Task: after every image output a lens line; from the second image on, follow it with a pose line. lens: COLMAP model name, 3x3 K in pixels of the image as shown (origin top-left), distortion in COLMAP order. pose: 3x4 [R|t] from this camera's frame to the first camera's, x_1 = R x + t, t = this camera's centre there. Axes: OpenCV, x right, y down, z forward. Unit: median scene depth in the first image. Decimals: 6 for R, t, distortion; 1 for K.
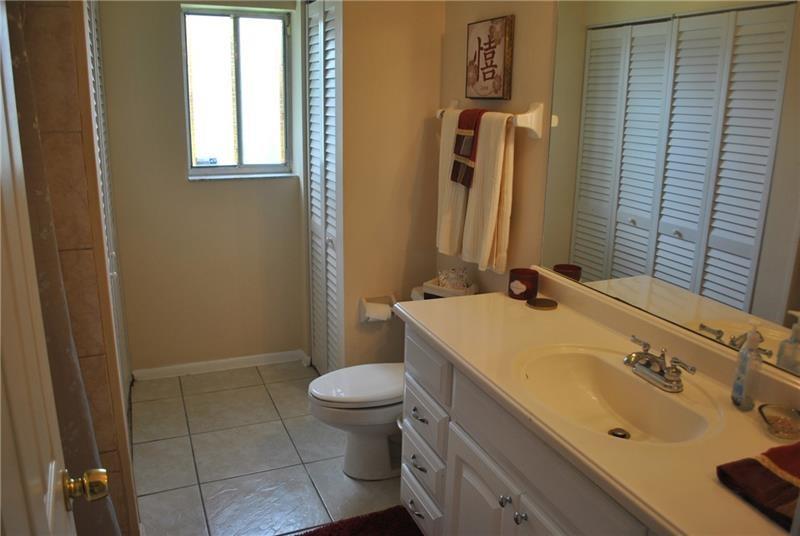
lens RADIAL K [[634.1, 0, 400.3], [0, 634.1, 267.2], [0, 0, 1]] dist [-0.085068, 0.013915]
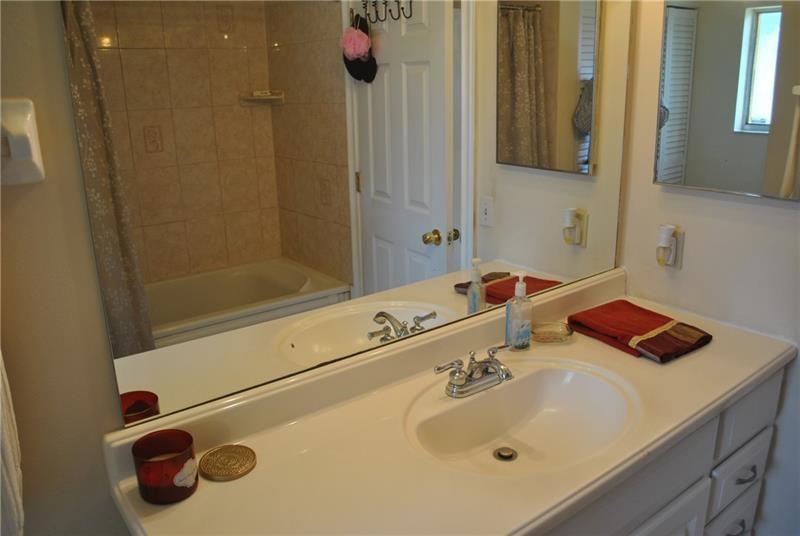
lens RADIAL K [[634.1, 0, 400.5], [0, 634.1, 269.3], [0, 0, 1]] dist [-0.085068, 0.013915]
pose [[-0.286877, -0.264186, 0.920819, -0.352439], [0.271734, 0.899299, 0.342669, -0.313345], [-0.918620, 0.348521, -0.186200, 1.227888]]
